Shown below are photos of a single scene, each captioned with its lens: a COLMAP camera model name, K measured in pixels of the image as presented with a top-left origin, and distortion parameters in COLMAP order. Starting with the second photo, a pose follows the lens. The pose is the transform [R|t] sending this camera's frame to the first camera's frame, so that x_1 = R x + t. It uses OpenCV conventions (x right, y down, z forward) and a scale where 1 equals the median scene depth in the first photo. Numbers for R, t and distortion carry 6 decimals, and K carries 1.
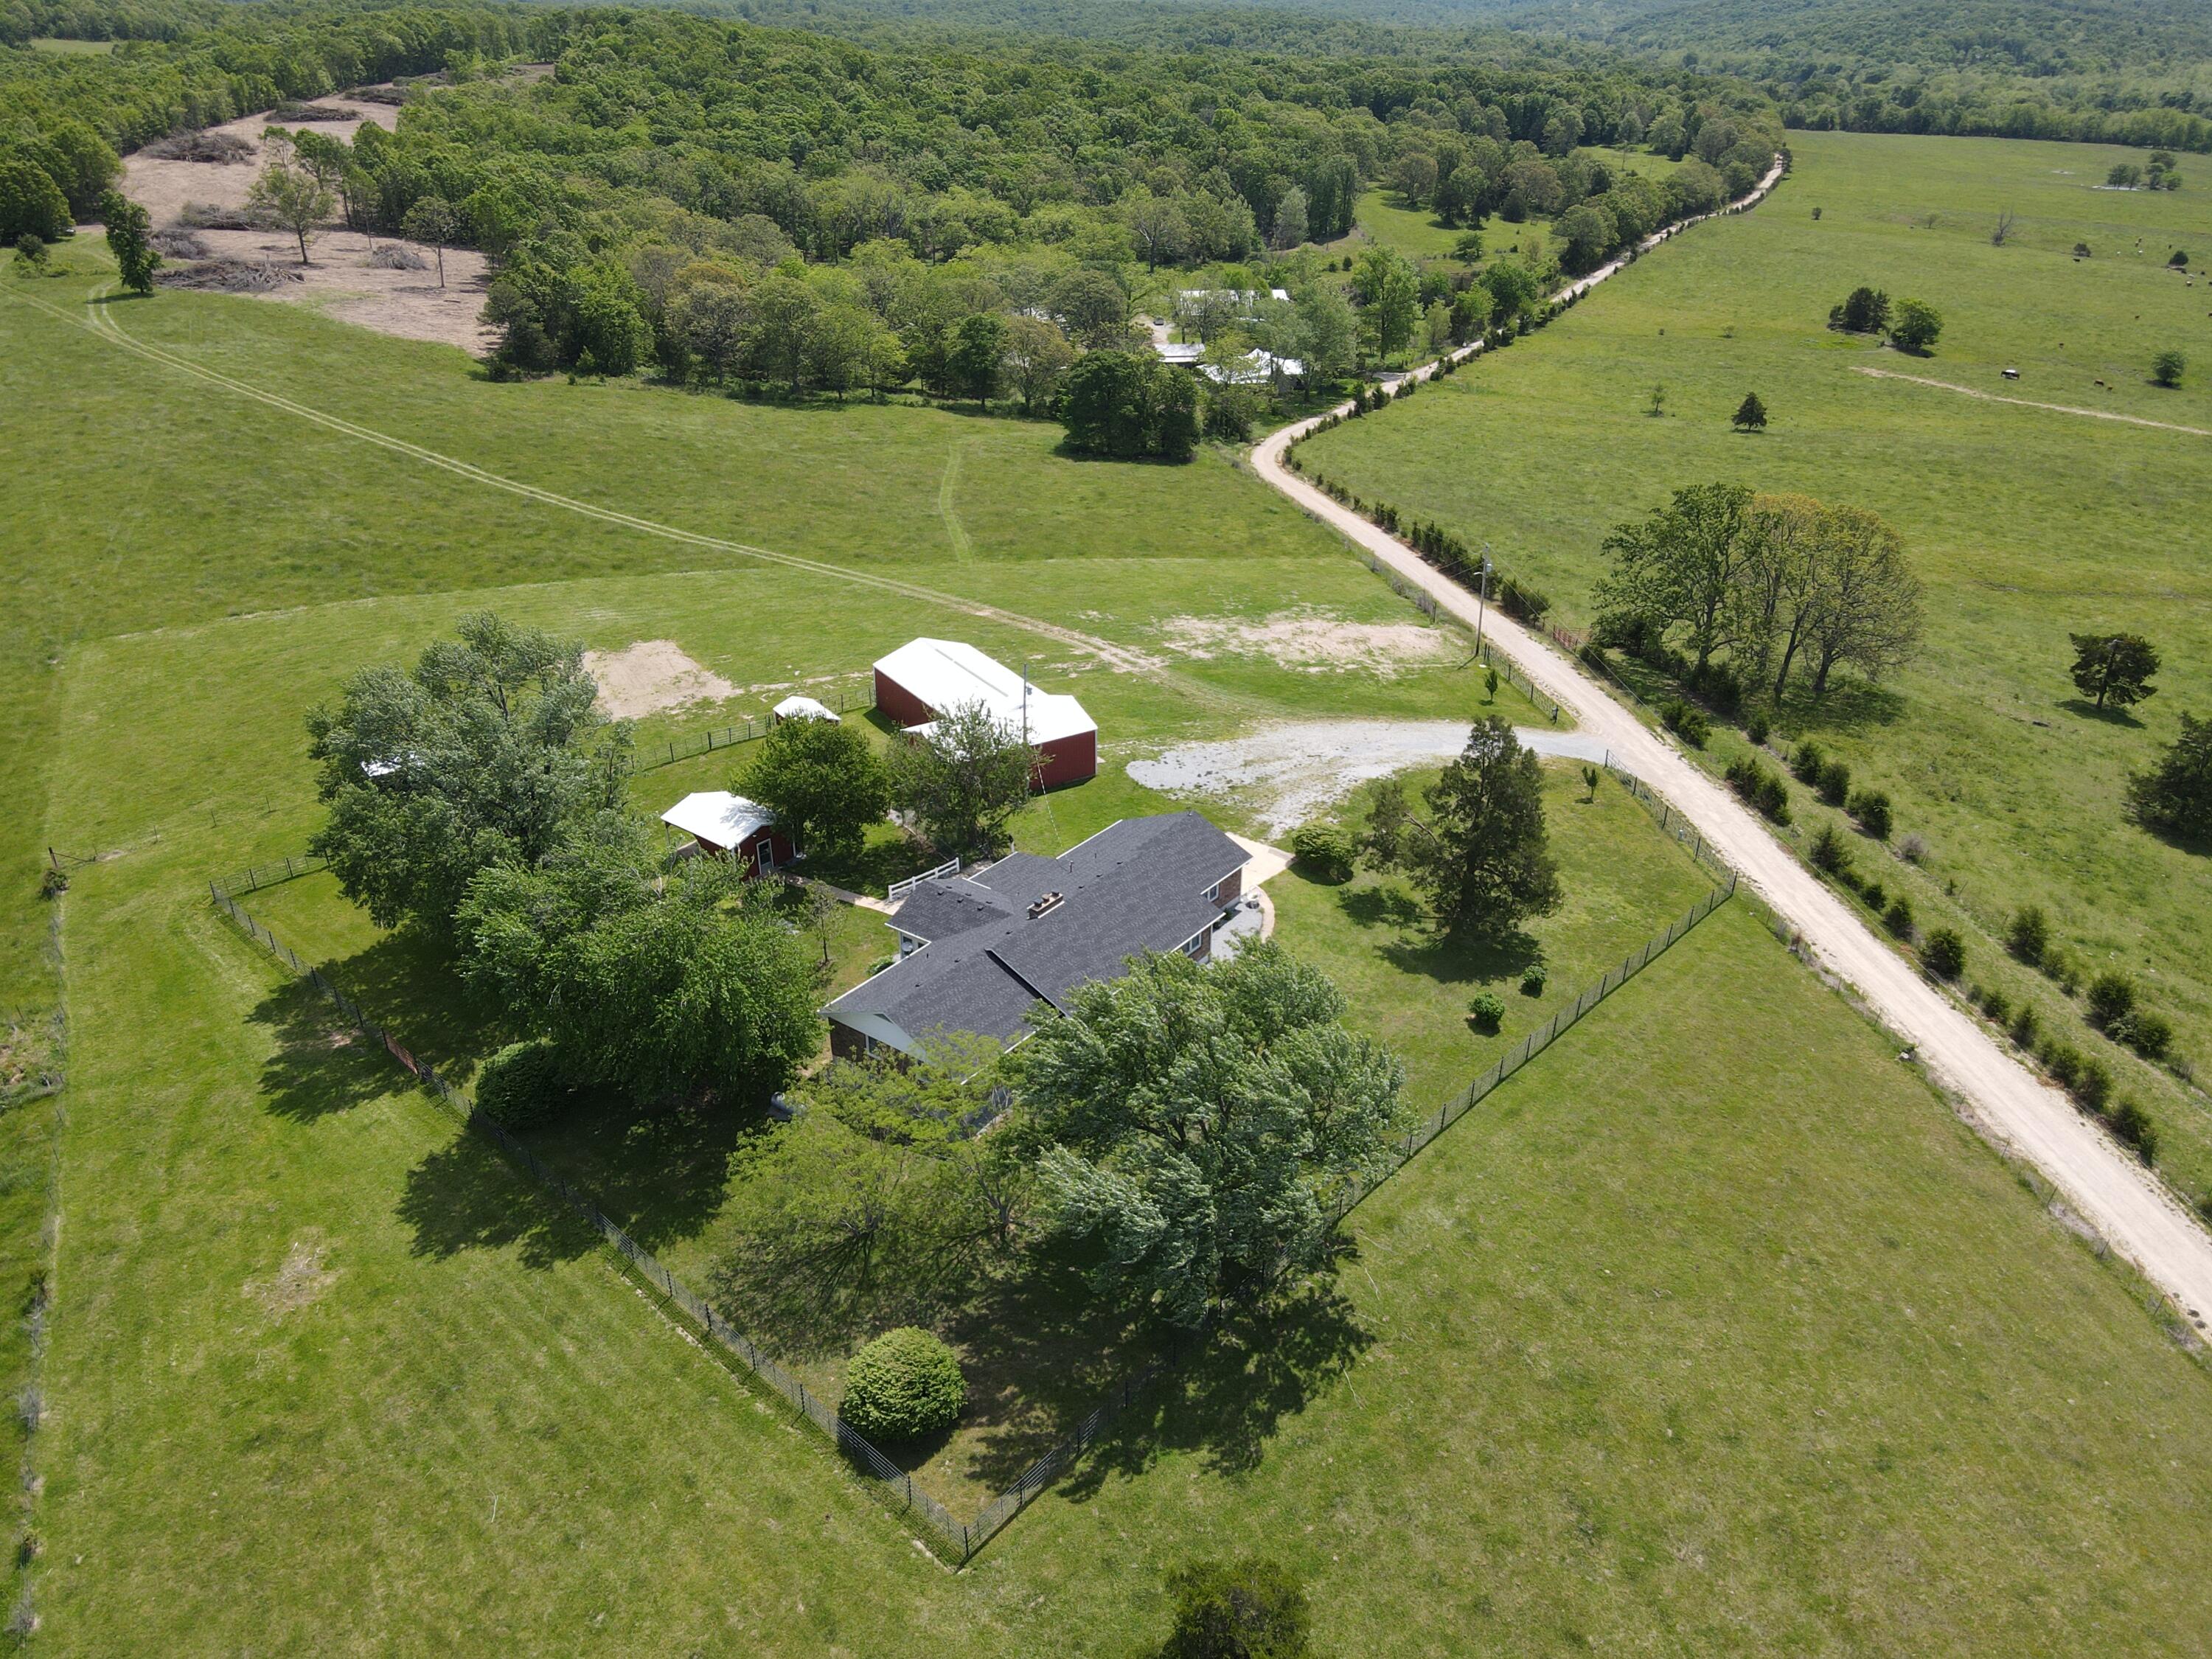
lens RADIAL K [[1634.6, 0, 1106.3], [0, 1634.6, 833.9], [0, 0, 1]] dist [0.006011, 0.014252]
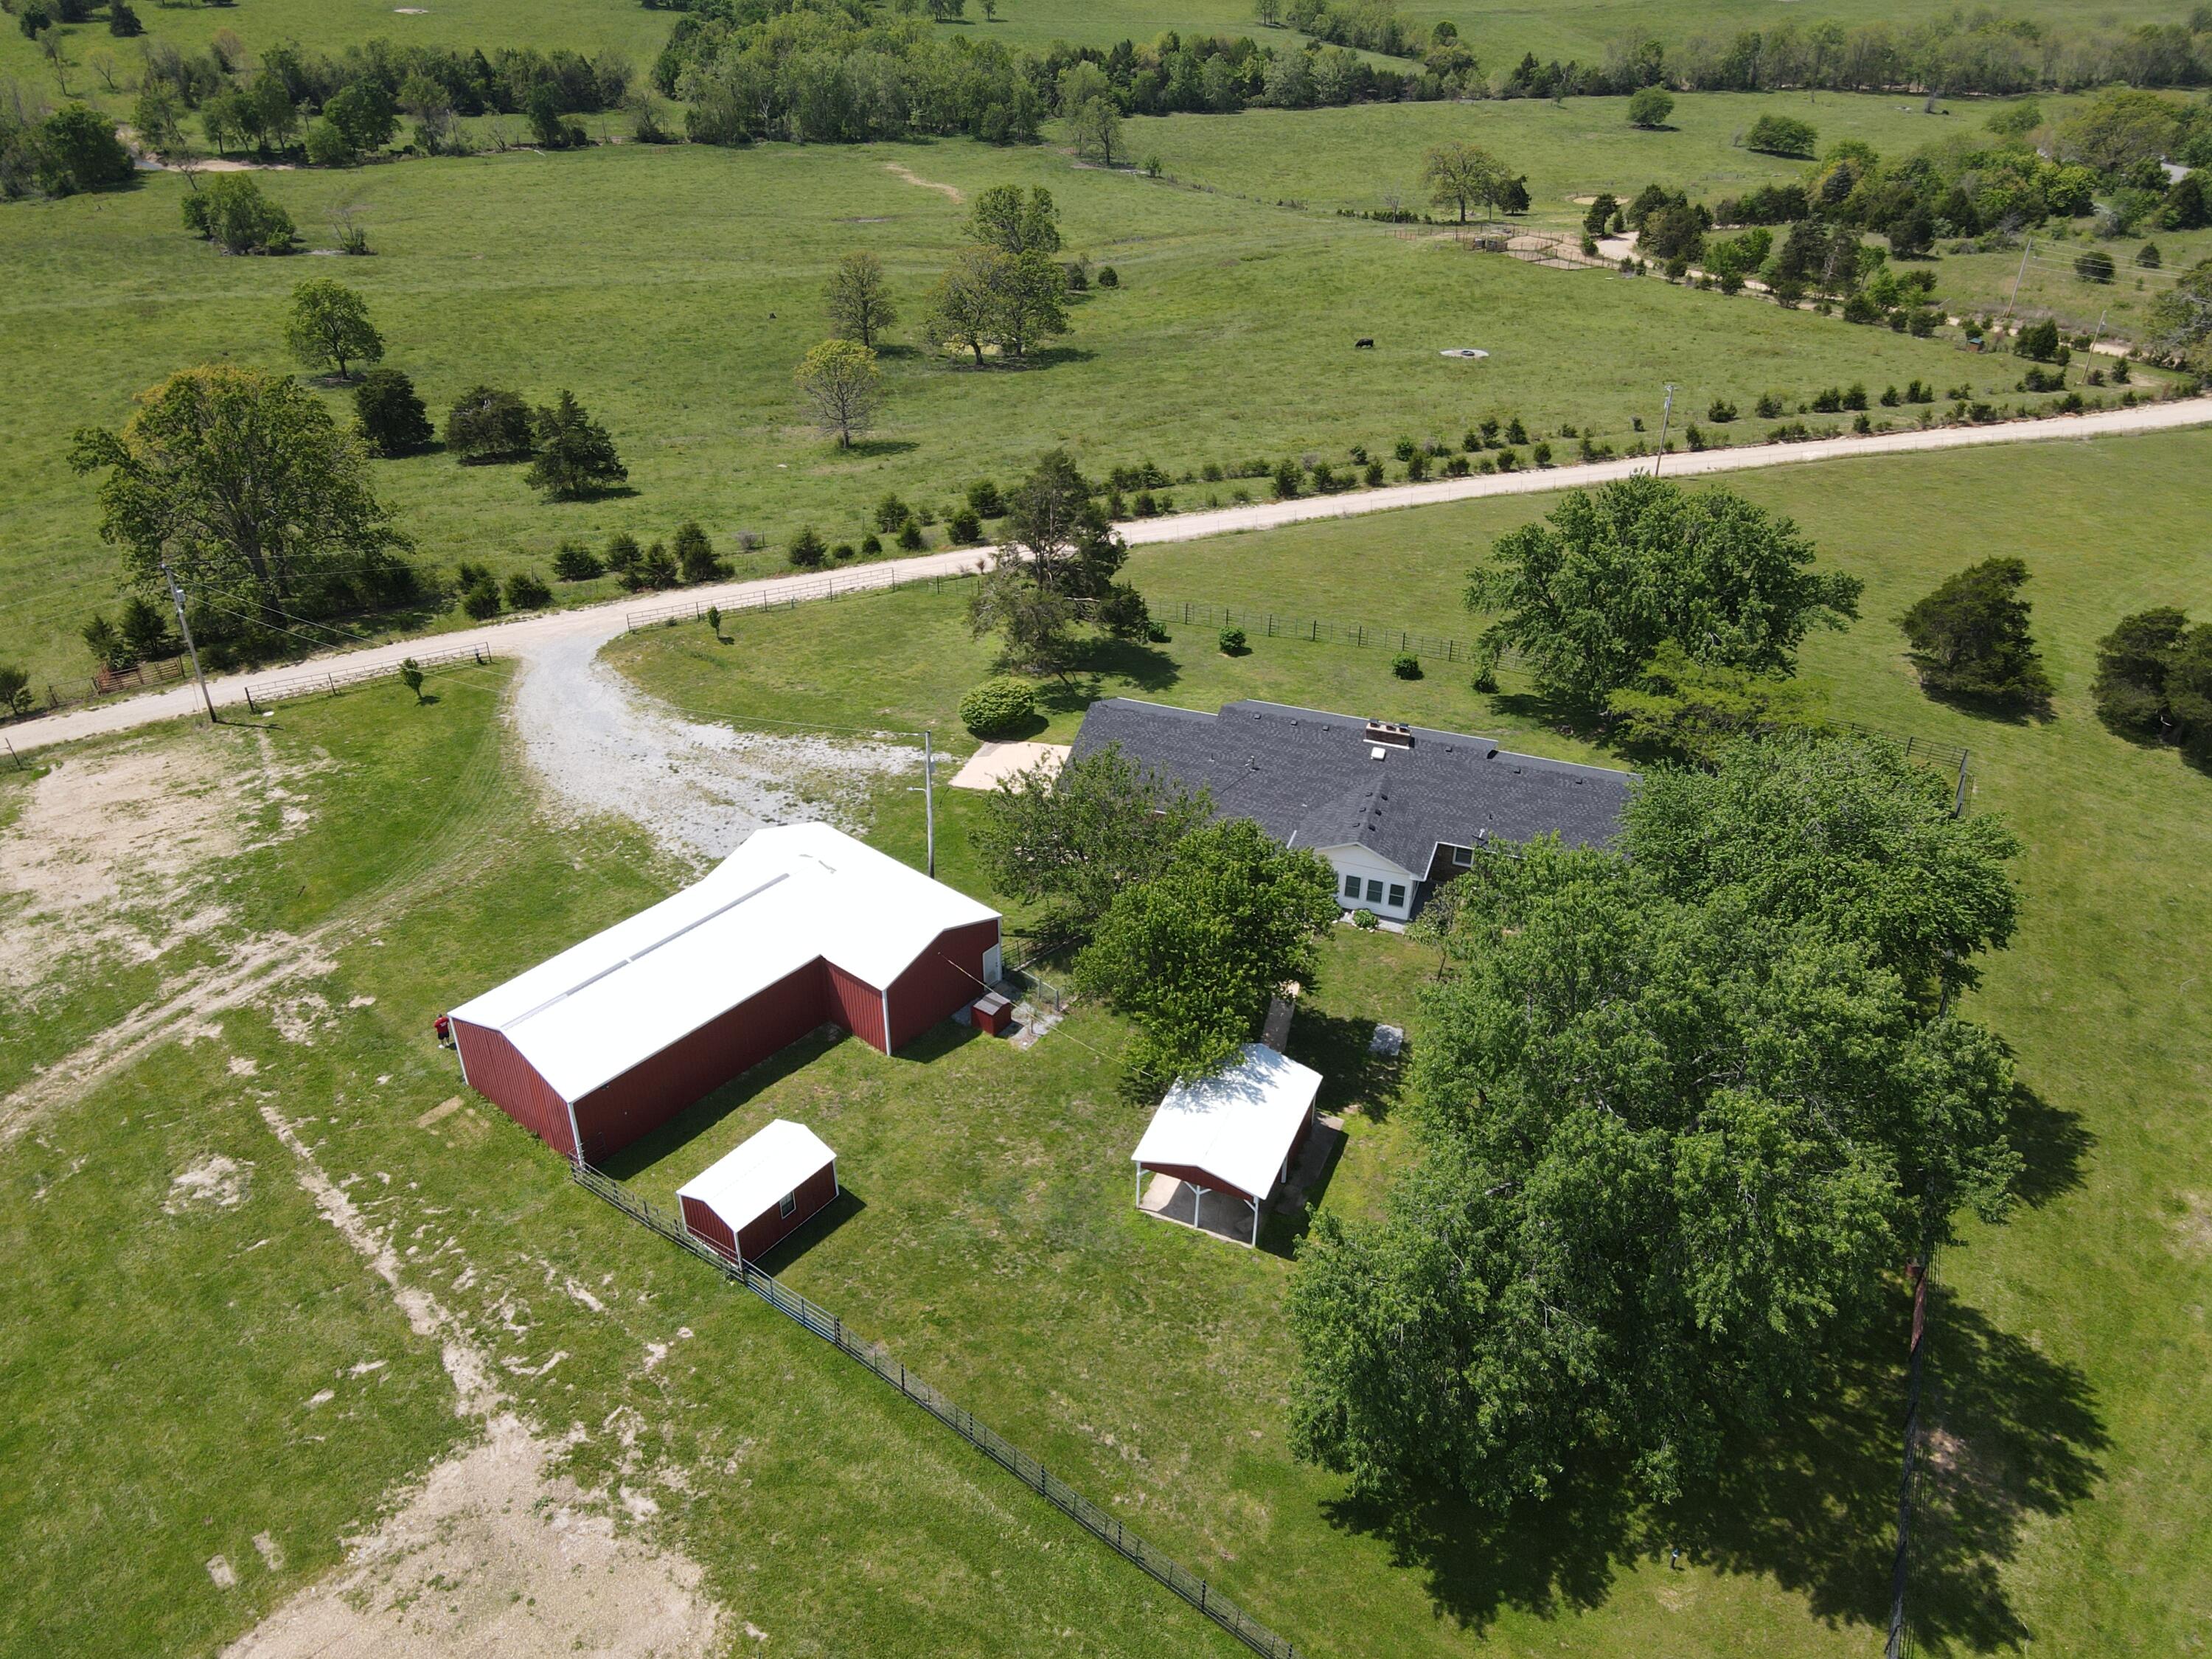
lens RADIAL K [[1634.6, 0, 1107.1], [0, 1634.6, 824.2], [0, 0, 1]] dist [0.006011, 0.014252]
pose [[-0.301851, -0.499106, 0.812268, -0.269526], [0.427216, 0.690859, 0.583266, -0.186104], [-0.852275, 0.523074, 0.004689, 0.408101]]
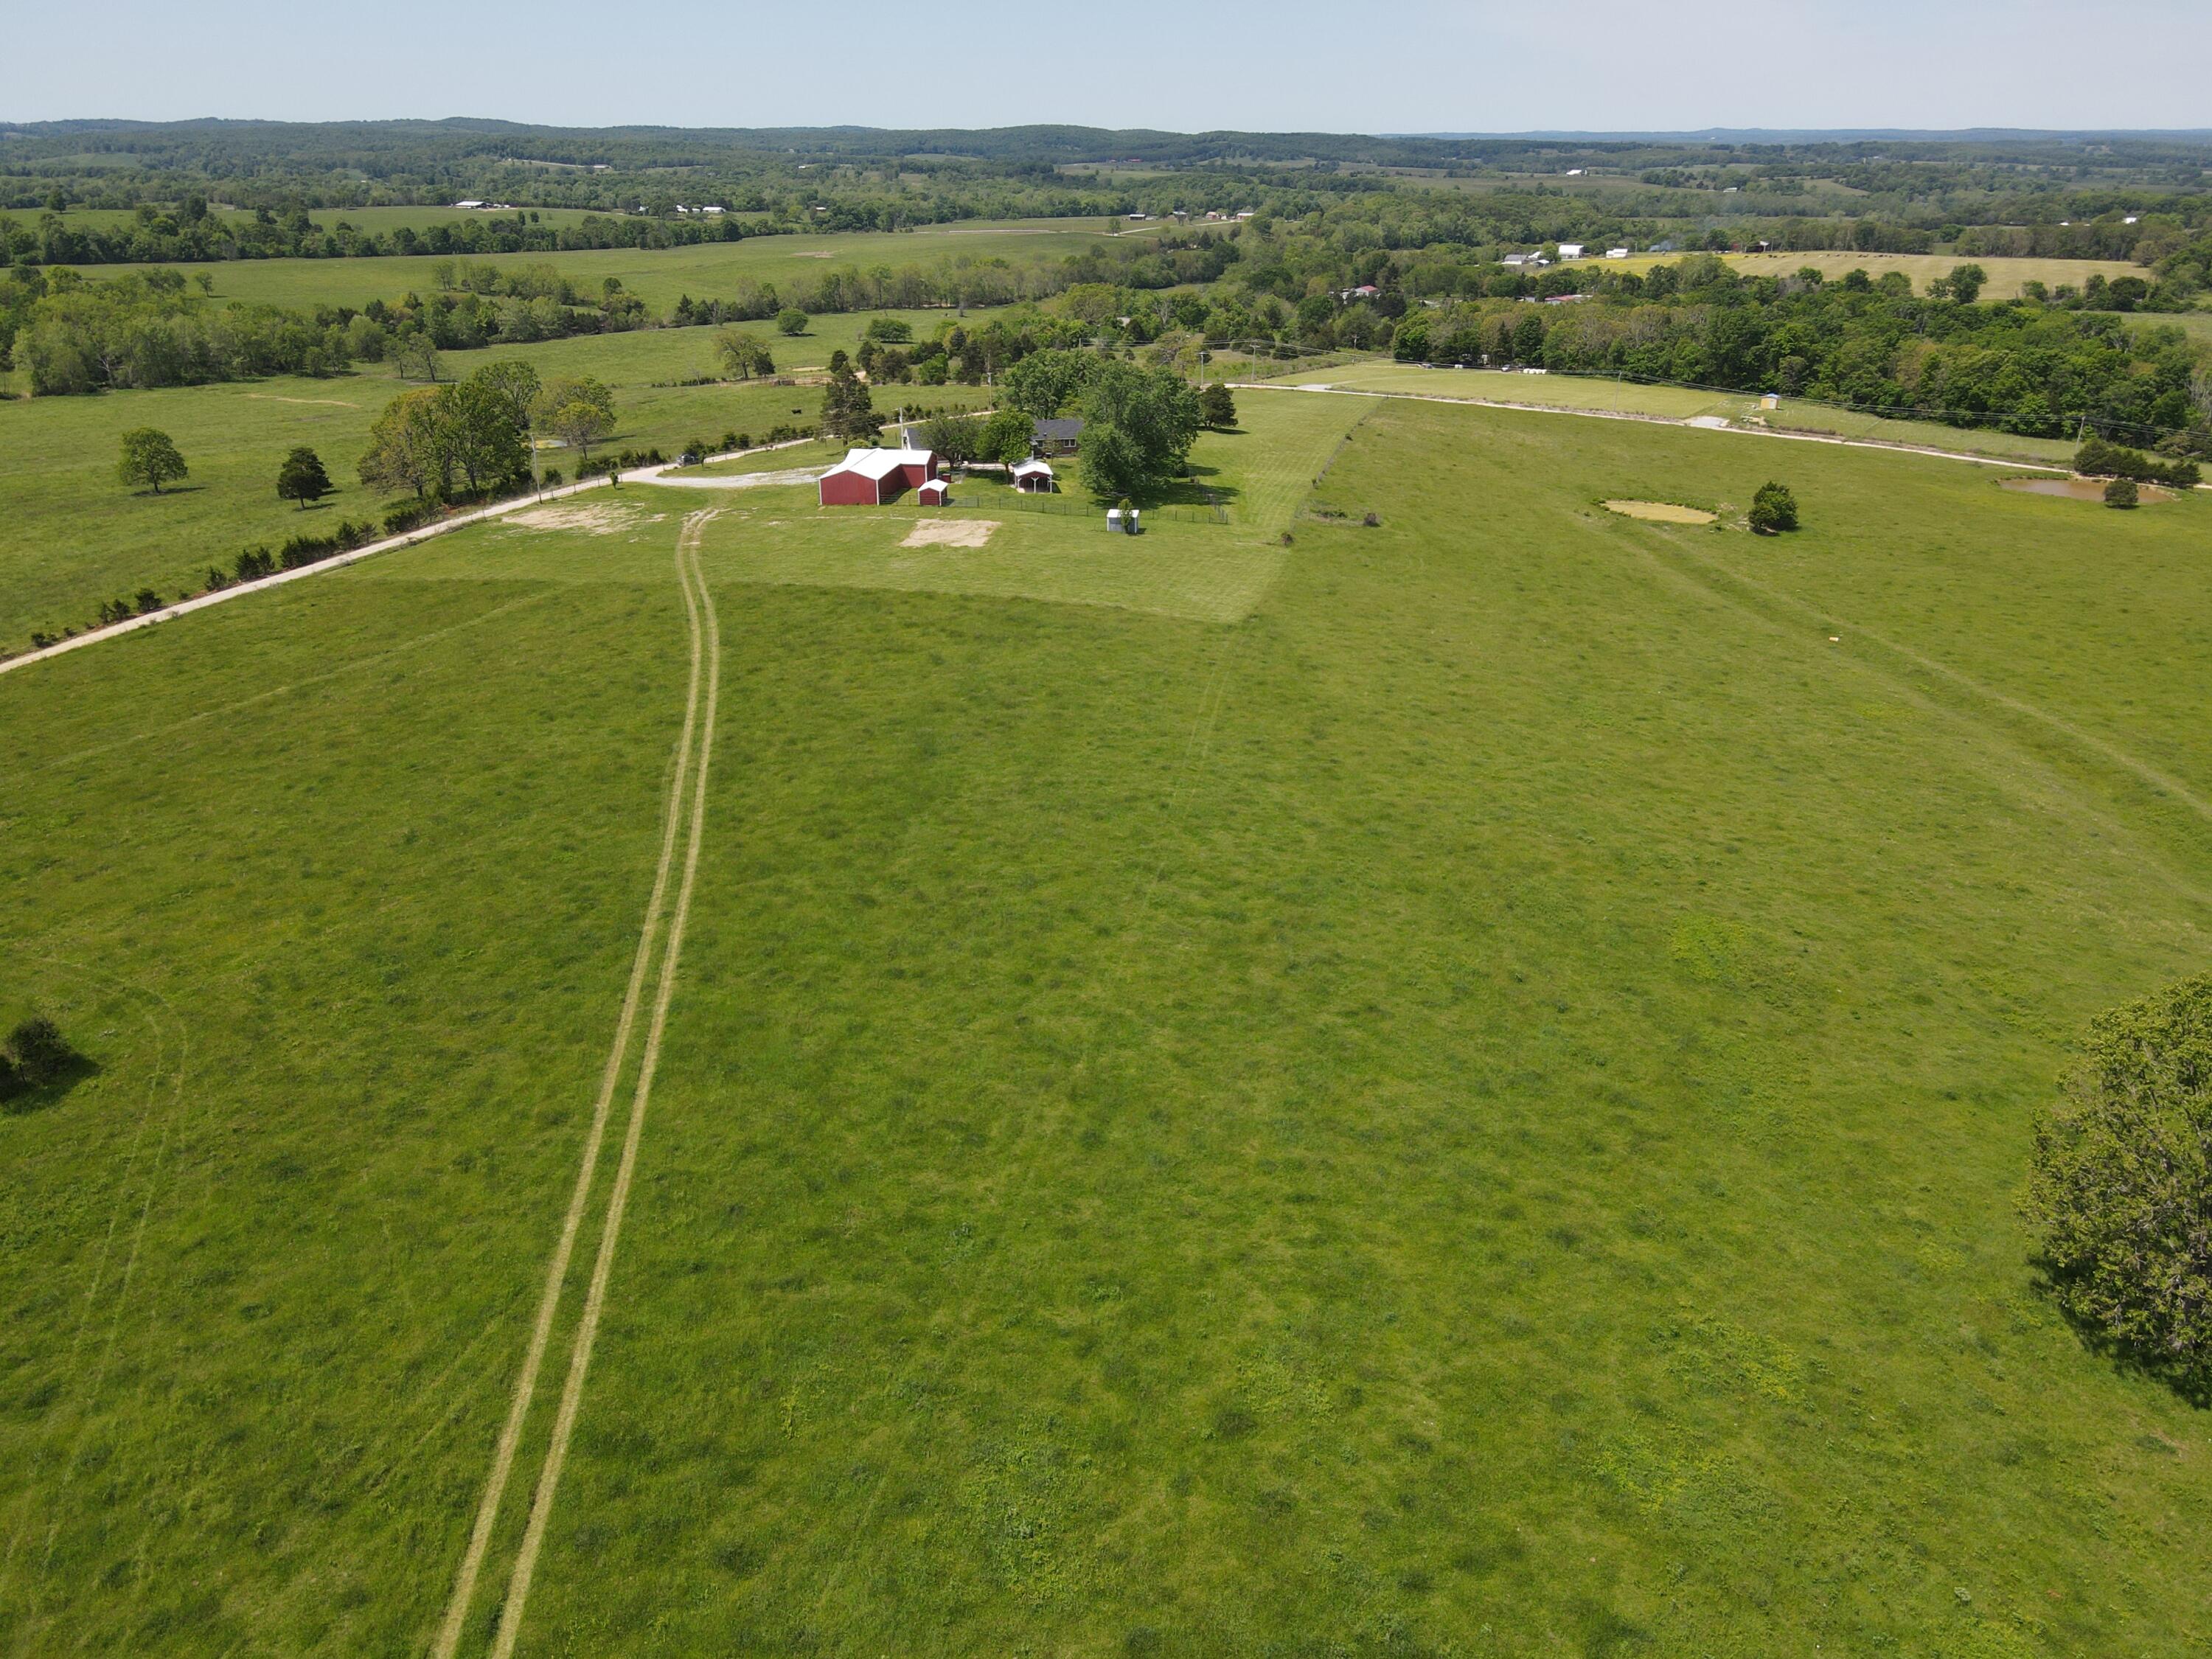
lens RADIAL K [[1634.6, 0, 1105.4], [0, 1634.6, 838.7], [0, 0, 1]] dist [0.006011, 0.014252]
pose [[-0.762495, -0.255177, 0.594547, -0.735280], [0.296366, 0.679105, 0.671553, -0.473694], [-0.575125, 0.688260, -0.442188, 0.948525]]
